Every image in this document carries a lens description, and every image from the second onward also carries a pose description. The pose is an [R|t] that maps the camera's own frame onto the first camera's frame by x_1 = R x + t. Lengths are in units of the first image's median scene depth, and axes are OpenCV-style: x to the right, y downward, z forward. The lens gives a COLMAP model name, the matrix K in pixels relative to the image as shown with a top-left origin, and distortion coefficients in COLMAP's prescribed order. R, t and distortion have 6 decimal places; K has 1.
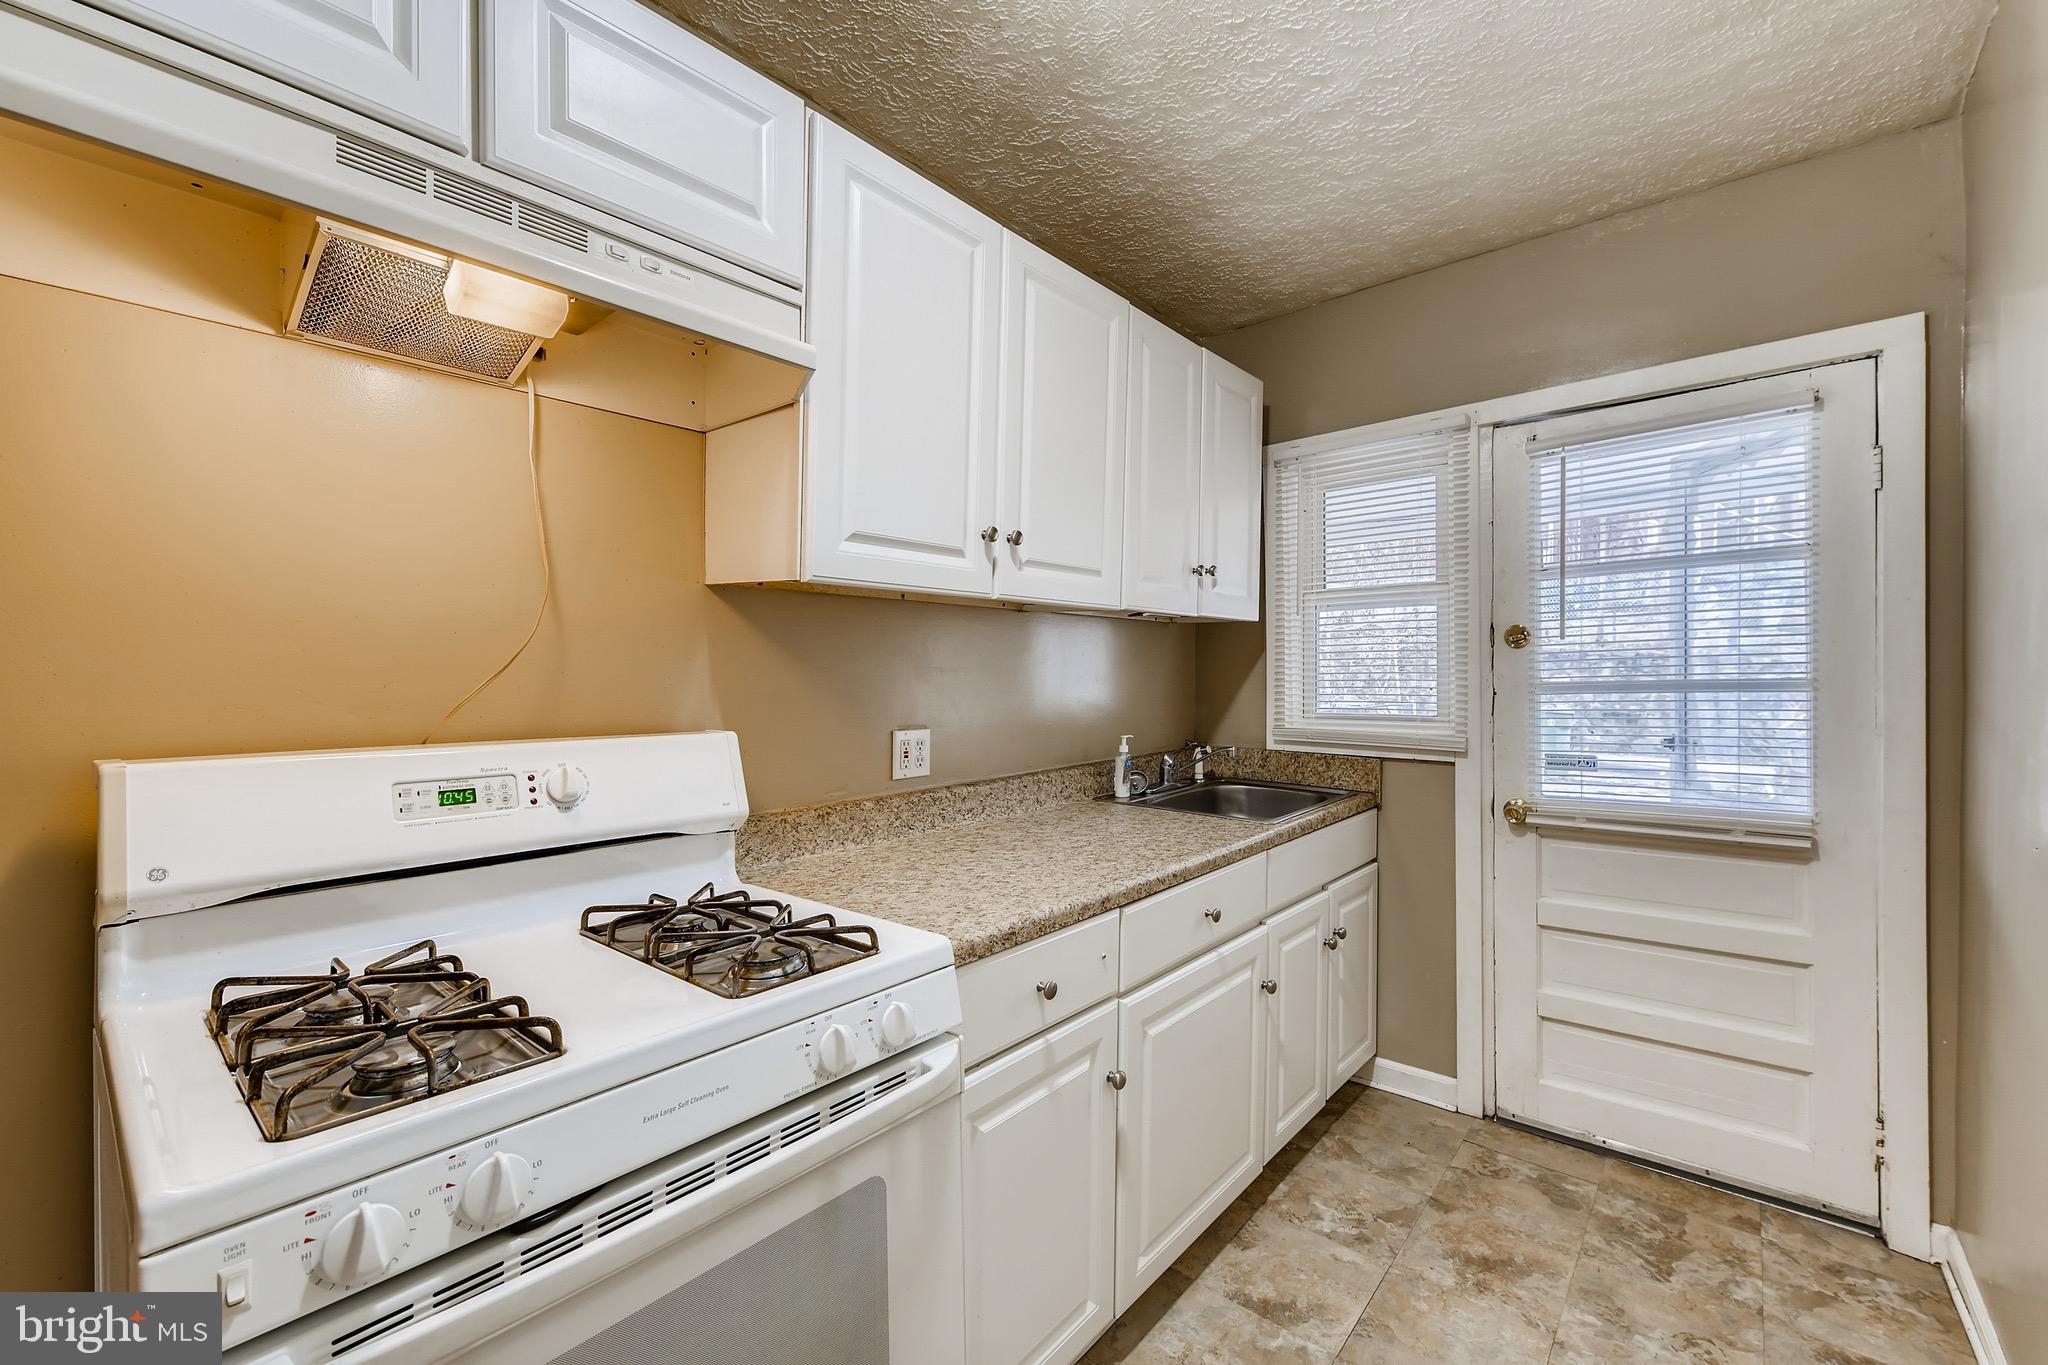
lens RADIAL K [[843.1, 0, 1029.3], [0, 843.1, 676.4], [0, 0, 1]] dist [0.008196, -0.000189]
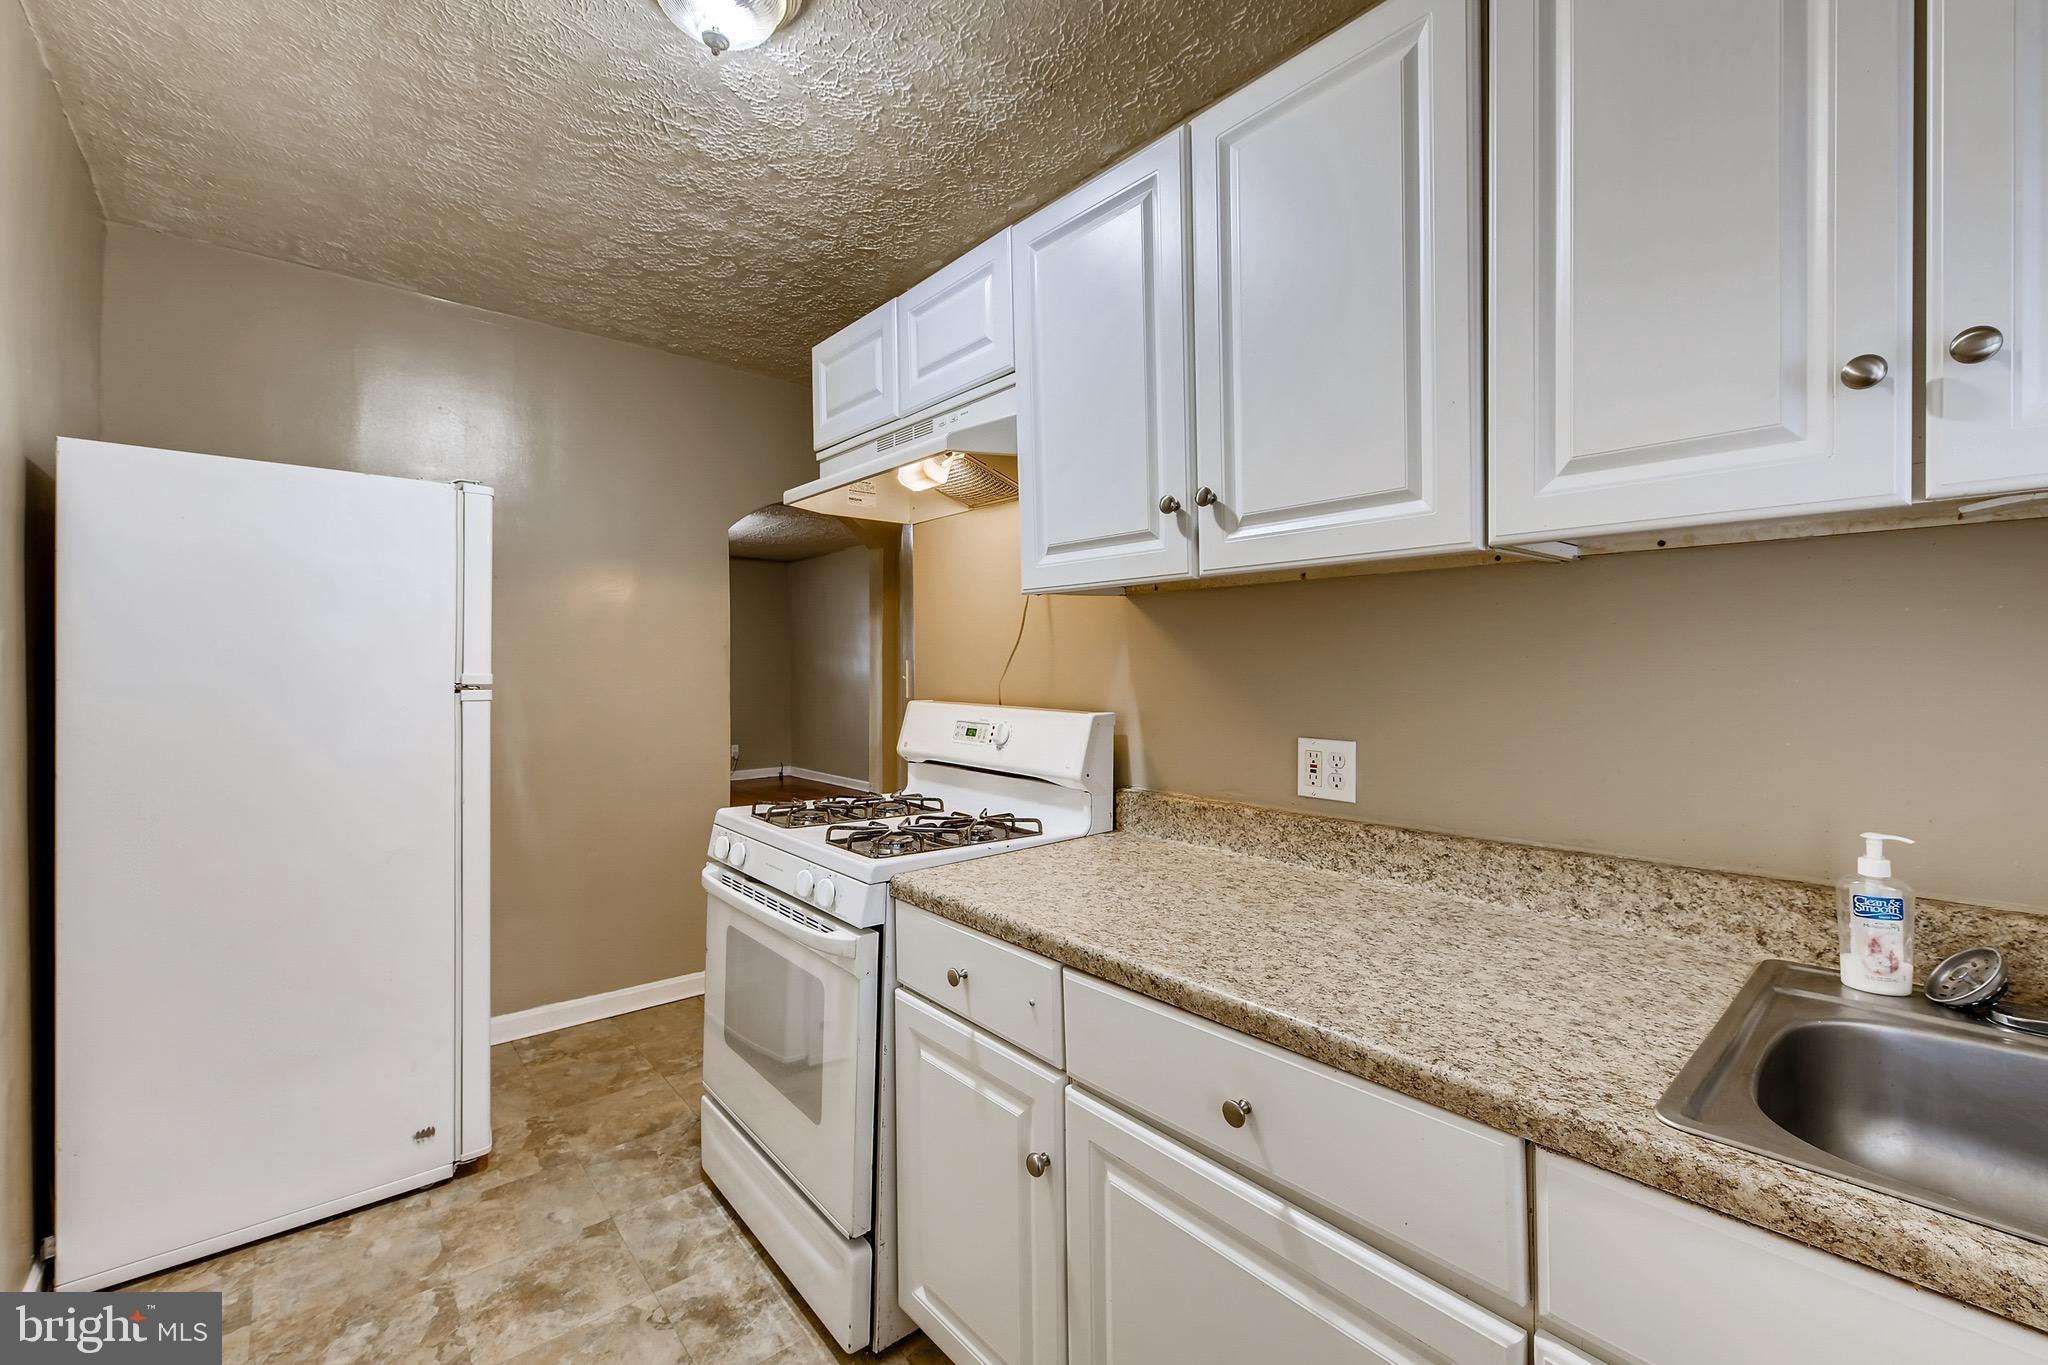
lens RADIAL K [[843.1, 0, 1030.8], [0, 843.1, 667.3], [0, 0, 1]] dist [0.008196, -0.000189]
pose [[-0.149021, 0.001570, -0.988833, 0.829099], [-0.008395, 0.999961, 0.002853, -0.005778], [0.988798, 0.008727, -0.149002, 1.007805]]
